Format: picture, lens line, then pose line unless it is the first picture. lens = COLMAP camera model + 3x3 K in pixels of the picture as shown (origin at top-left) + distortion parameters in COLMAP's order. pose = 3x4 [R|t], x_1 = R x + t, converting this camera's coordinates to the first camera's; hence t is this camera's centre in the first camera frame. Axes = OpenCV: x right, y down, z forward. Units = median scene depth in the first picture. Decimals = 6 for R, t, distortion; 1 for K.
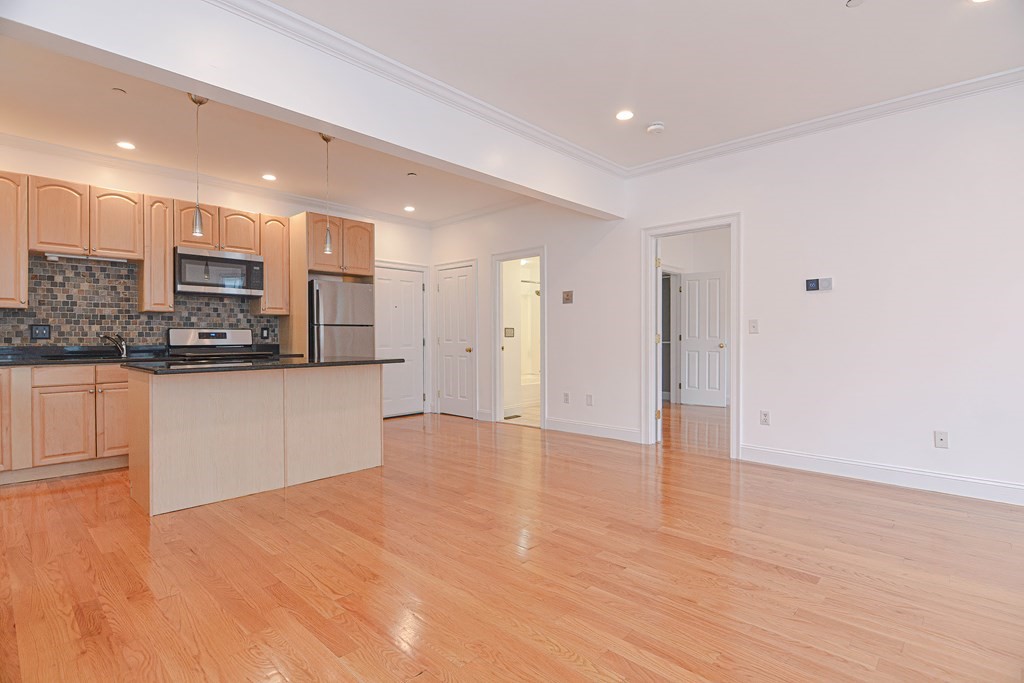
lens RADIAL K [[496.0, 0, 515.0], [0, 496.0, 340.8], [0, 0, 1]] dist [0.010923, -0.014330]
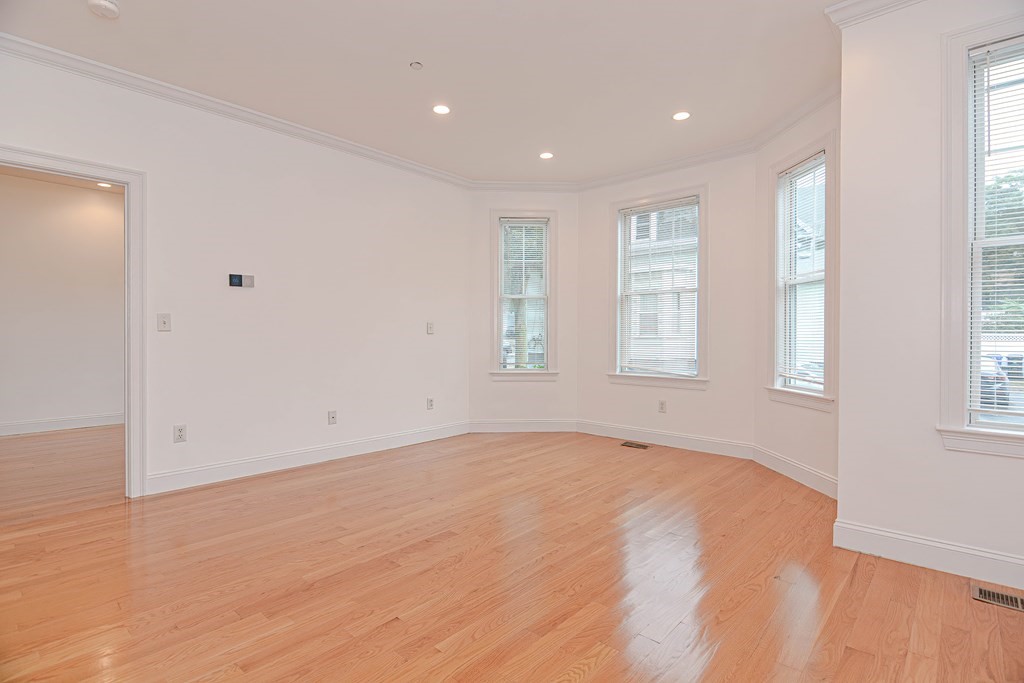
lens RADIAL K [[502.4, 0, 511.2], [0, 502.4, 337.7], [0, 0, 1]] dist [0.020409, -0.018435]
pose [[-0.015847, -0.004540, 0.999864, -0.316015], [0.006691, 0.999967, 0.004647, -0.004377], [-0.999852, 0.006764, -0.015817, 0.423105]]
